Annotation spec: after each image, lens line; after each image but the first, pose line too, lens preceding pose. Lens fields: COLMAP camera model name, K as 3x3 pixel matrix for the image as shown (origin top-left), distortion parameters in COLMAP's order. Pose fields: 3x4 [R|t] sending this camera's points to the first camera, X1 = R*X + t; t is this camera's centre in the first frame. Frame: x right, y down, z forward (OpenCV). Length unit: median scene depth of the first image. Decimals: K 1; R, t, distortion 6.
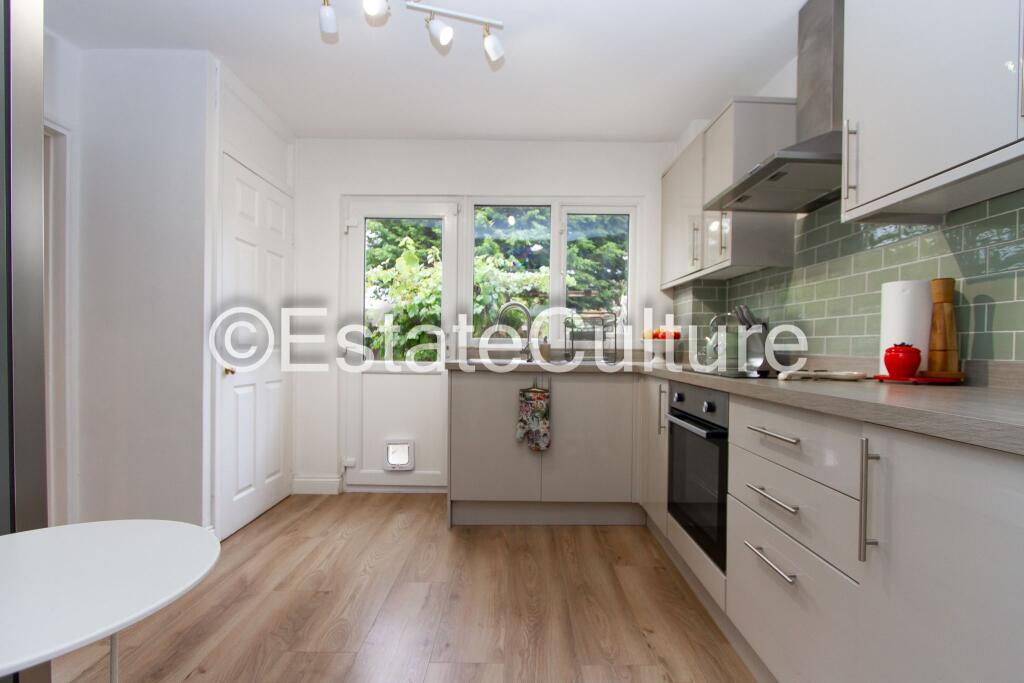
lens RADIAL K [[478.0, 0, 517.6], [0, 478.0, 352.6], [0, 0, 1]] dist [-0.002981, -0.000346]
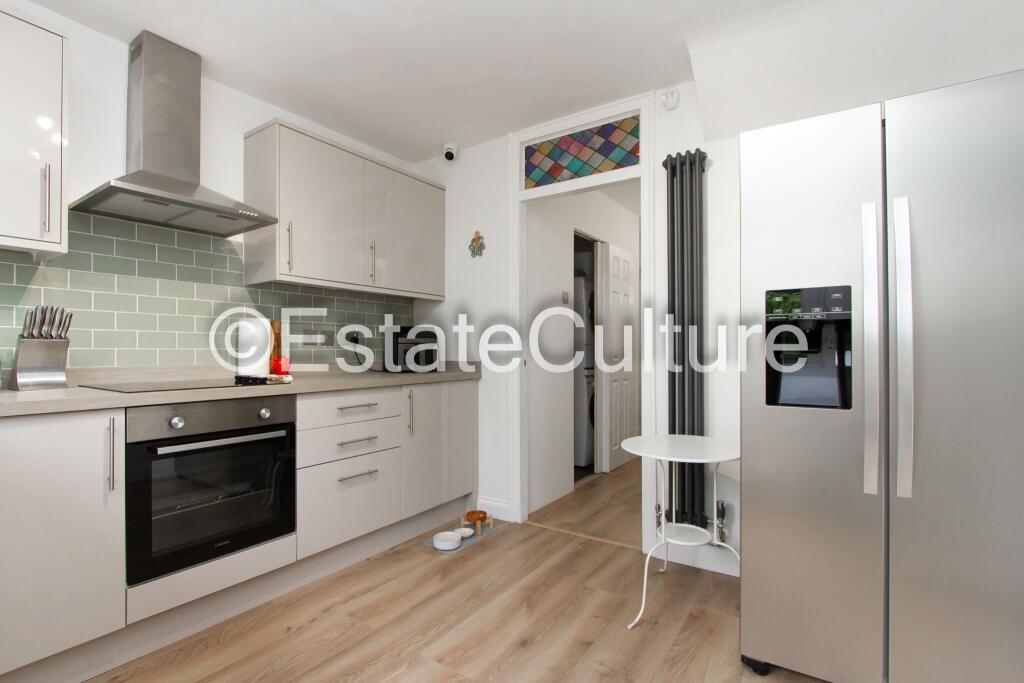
lens RADIAL K [[478.0, 0, 517.6], [0, 478.0, 352.6], [0, 0, 1]] dist [-0.002981, -0.000346]
pose [[-0.826285, -0.008468, 0.563188, -0.482430], [0.004338, 0.999762, 0.021396, -0.032685], [-0.563235, 0.020122, -0.826052, 1.036671]]
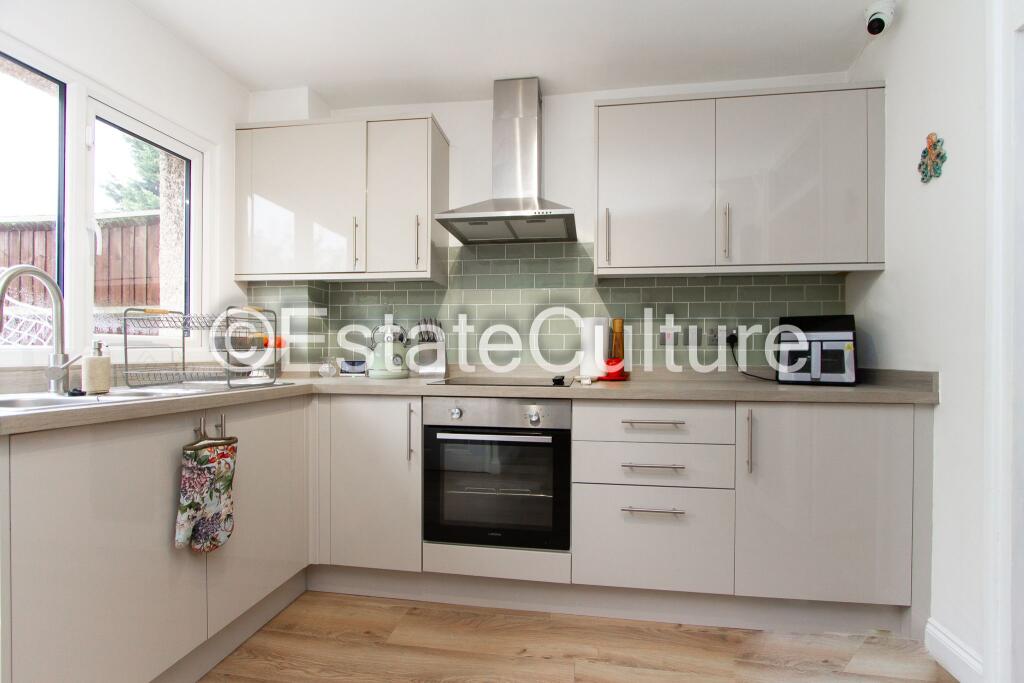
lens RADIAL K [[478.0, 0, 517.6], [0, 478.0, 352.6], [0, 0, 1]] dist [-0.002981, -0.000346]
pose [[0.152255, -0.011016, 0.988280, -0.452867], [0.012597, 0.999878, 0.009205, -0.026057], [-0.988261, 0.011048, 0.152375, 0.563121]]
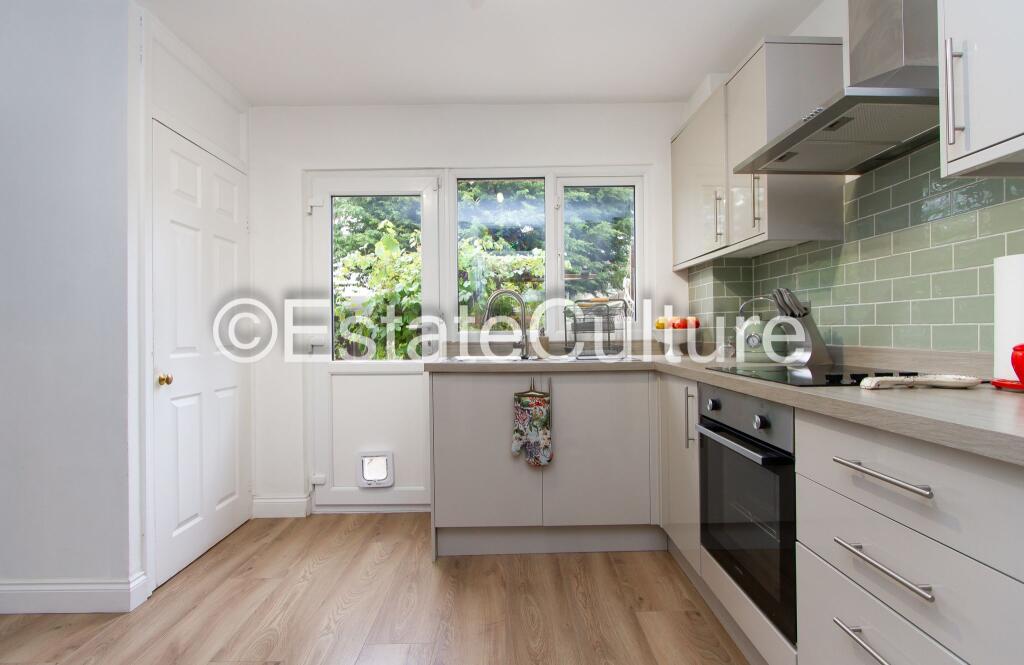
lens RADIAL K [[493.5, 0, 512.0], [0, 493.5, 332.5], [0, 0, 1]] dist [-0.001724, -0.000241]
pose [[0.999712, -0.023275, 0.005919, -0.002489], [0.023342, 0.999662, -0.011456, -0.020151], [-0.005651, 0.011591, 0.999917, 0.132149]]
